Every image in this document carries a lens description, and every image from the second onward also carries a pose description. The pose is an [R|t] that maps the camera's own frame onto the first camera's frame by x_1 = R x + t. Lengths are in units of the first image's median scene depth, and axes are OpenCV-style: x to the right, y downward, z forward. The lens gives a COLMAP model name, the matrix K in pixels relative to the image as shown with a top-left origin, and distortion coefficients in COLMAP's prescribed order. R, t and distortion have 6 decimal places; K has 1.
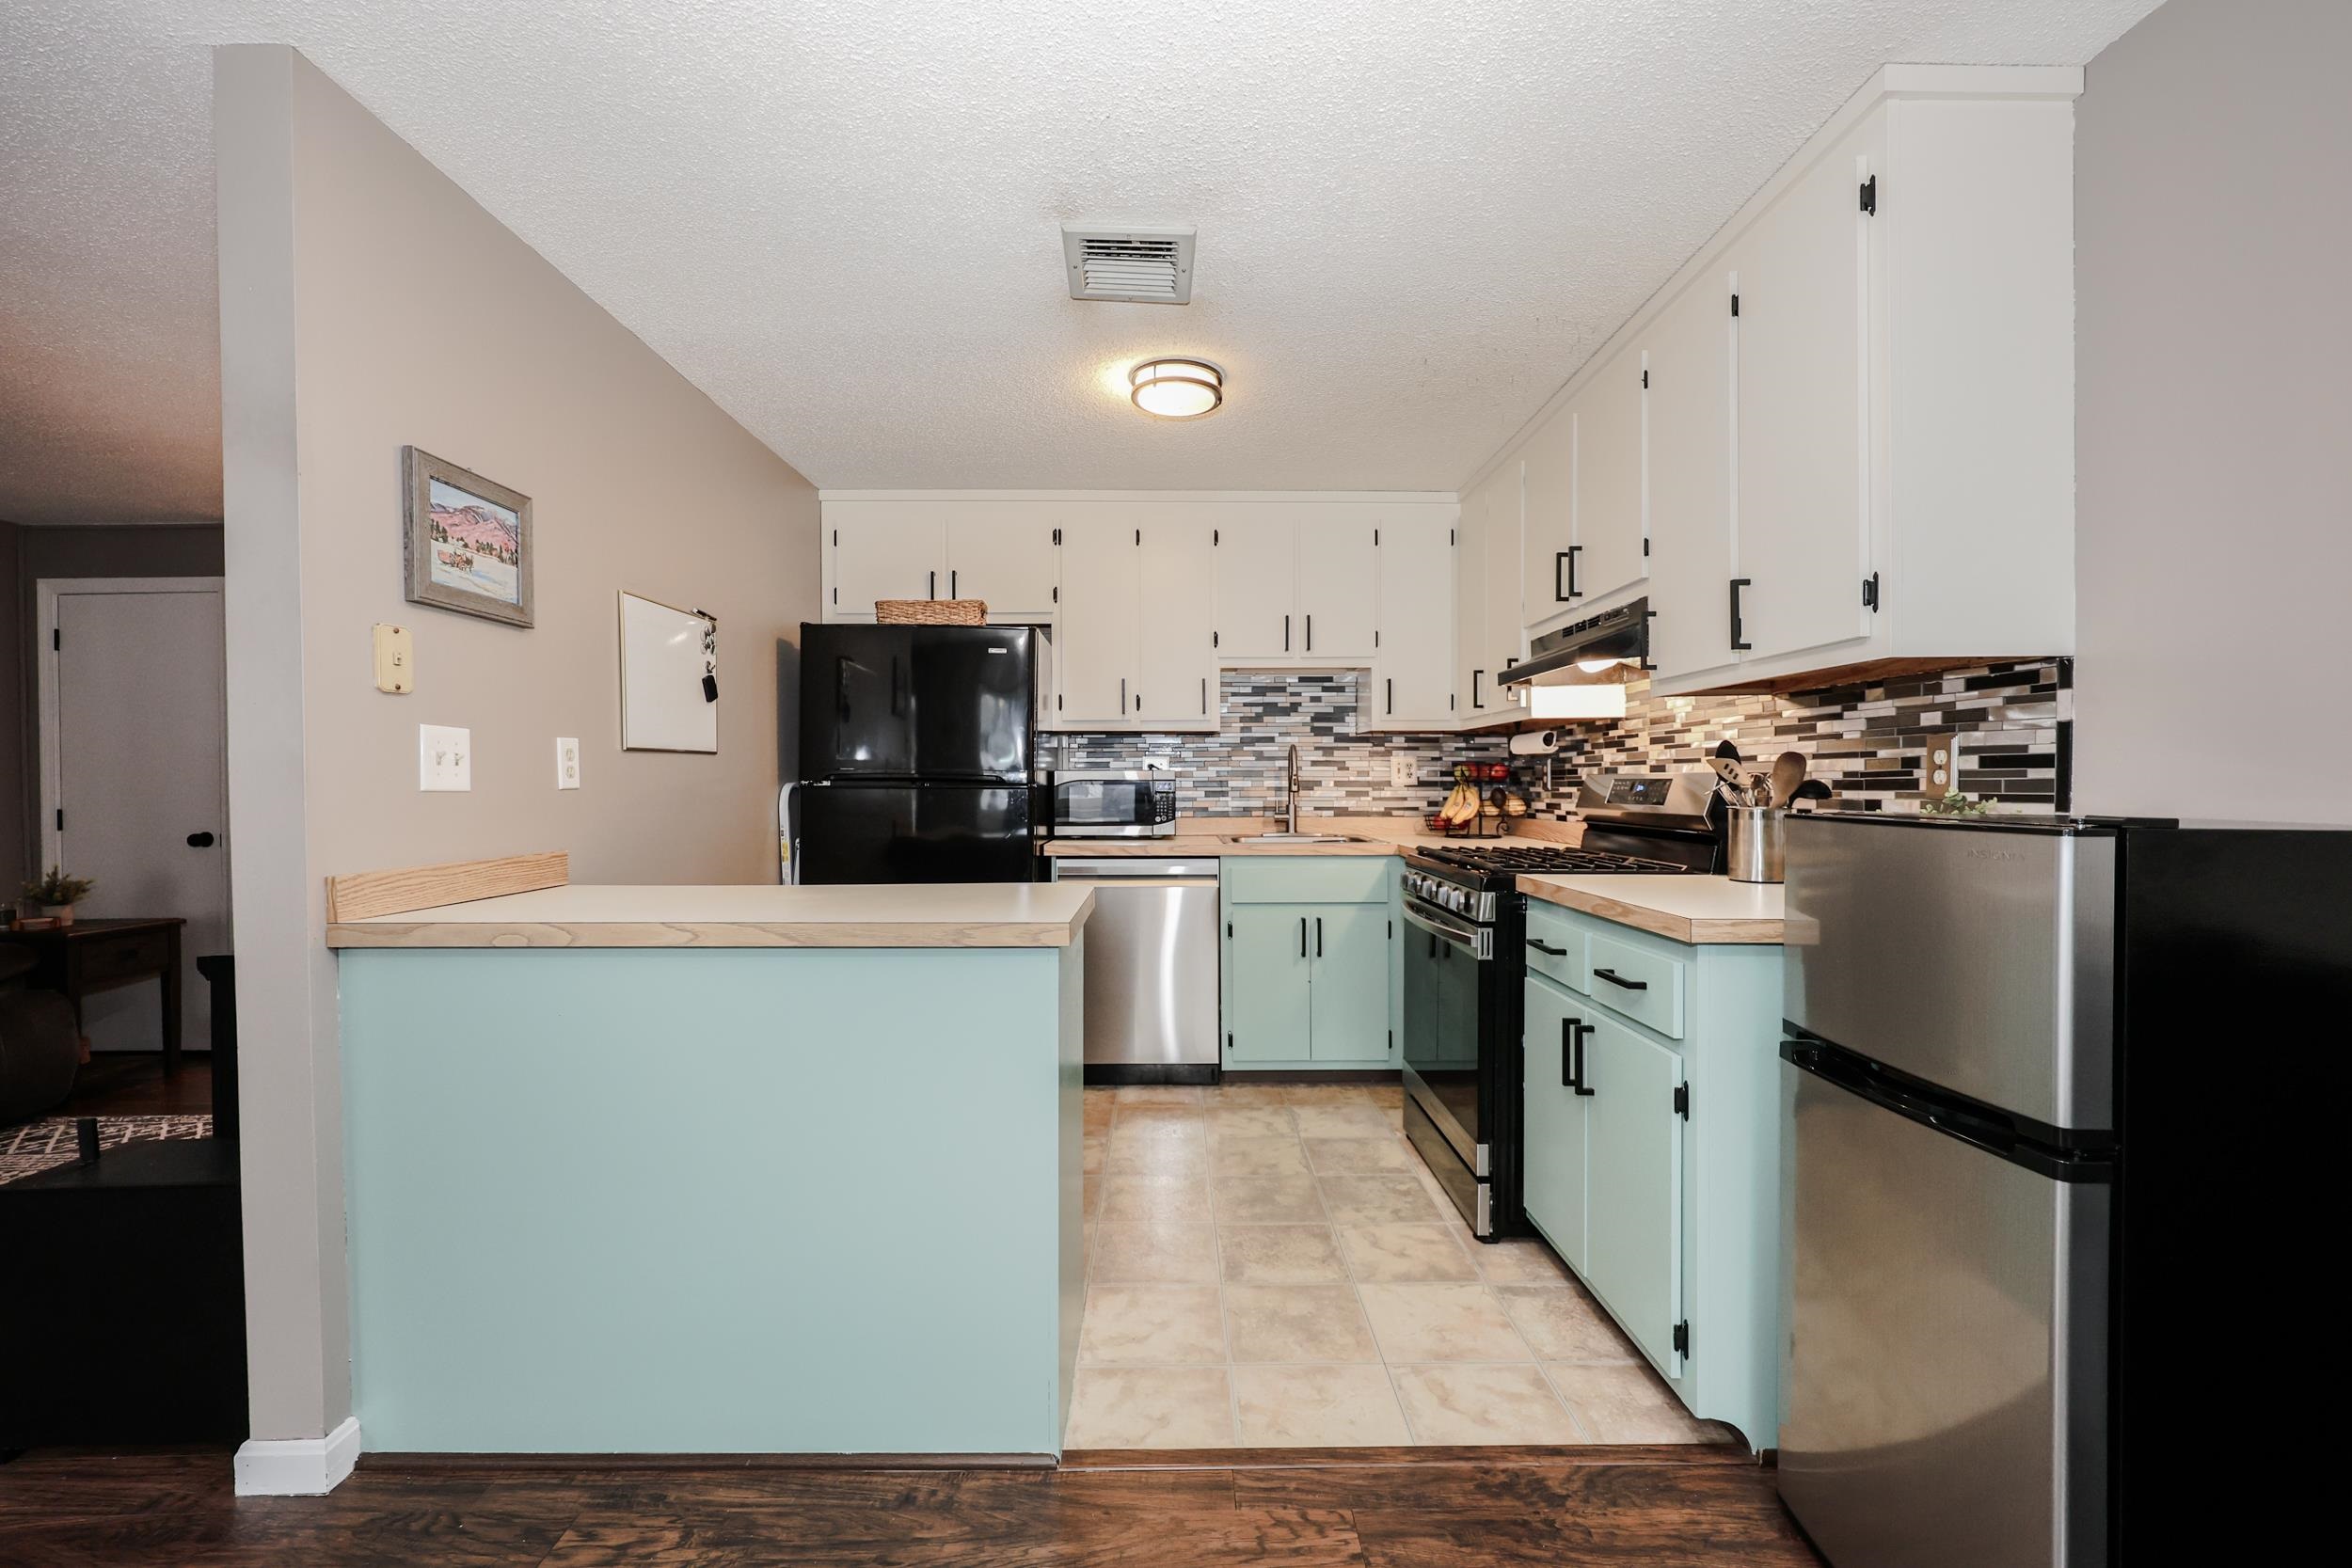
lens RADIAL K [[976.0, 0, 1176.3], [0, 976.0, 792.0], [0, 0, 1]] dist [0.002069, -0.000893]
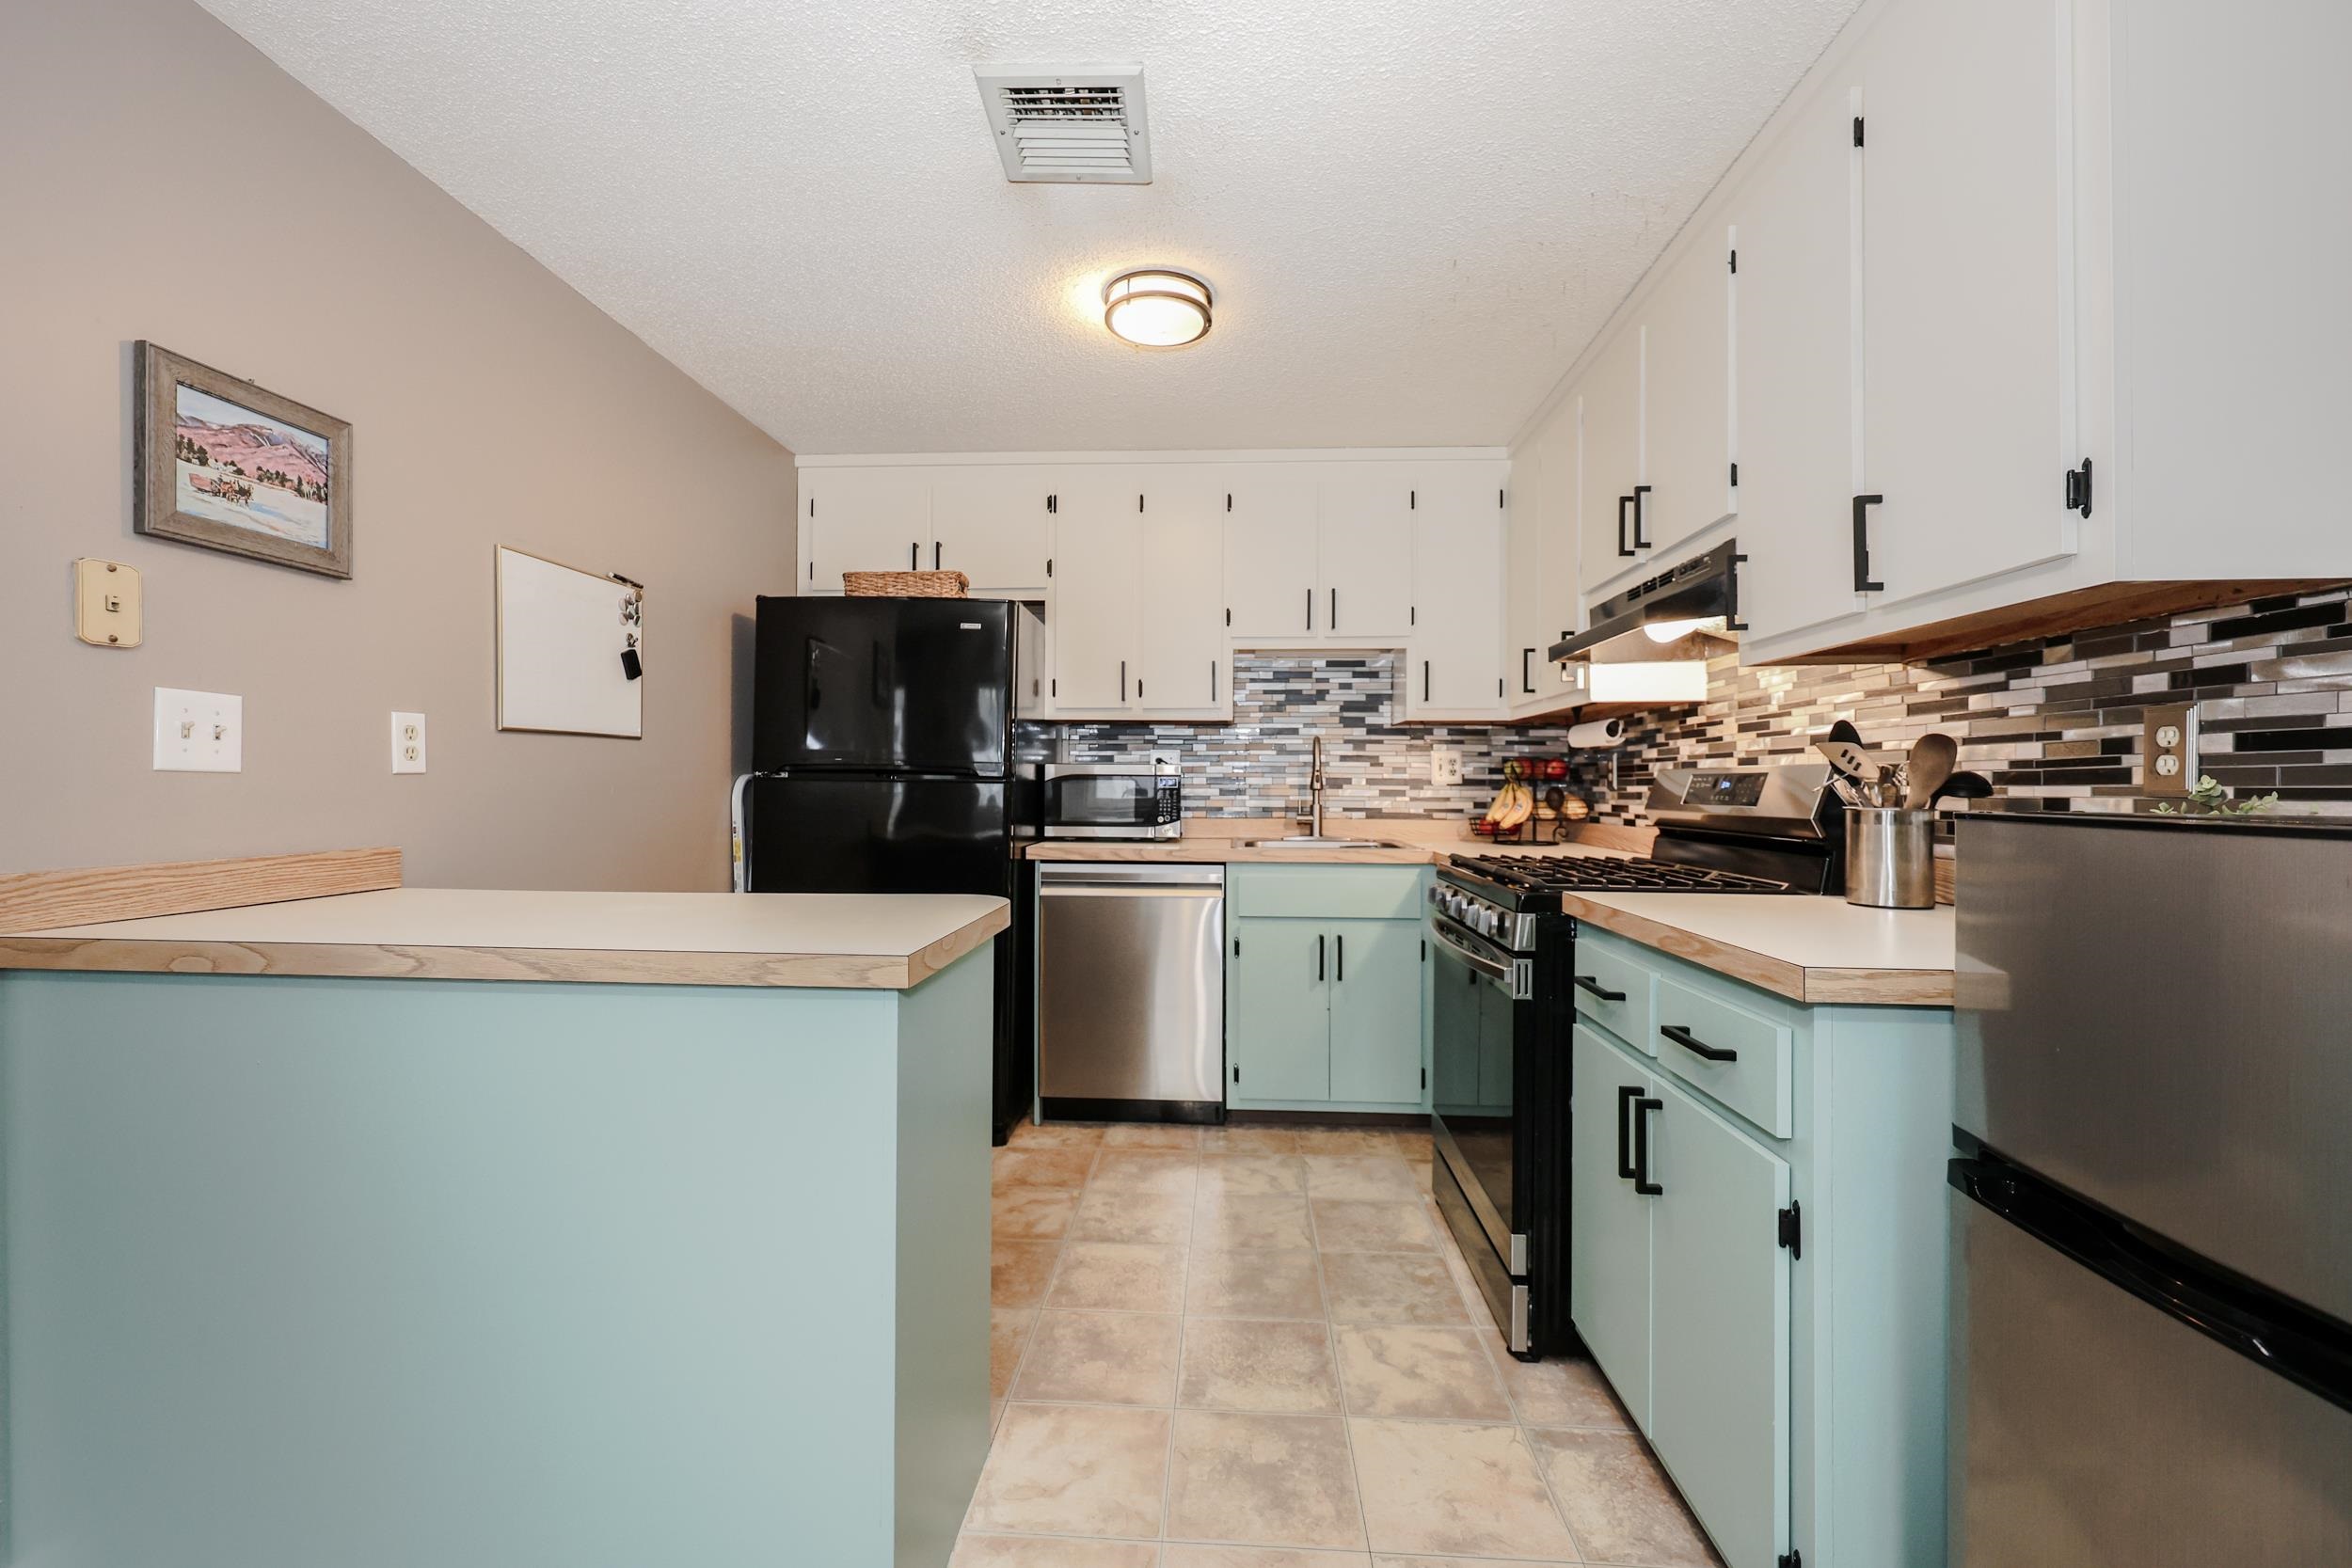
lens RADIAL K [[976.0, 0, 1176.7], [0, 976.0, 779.9], [0, 0, 1]] dist [0.002069, -0.000893]
pose [[0.997722, 0.007164, -0.067073, 0.093014], [-0.008229, 0.999844, -0.015613, 0.009754], [0.066951, 0.016129, 0.997626, 0.199475]]
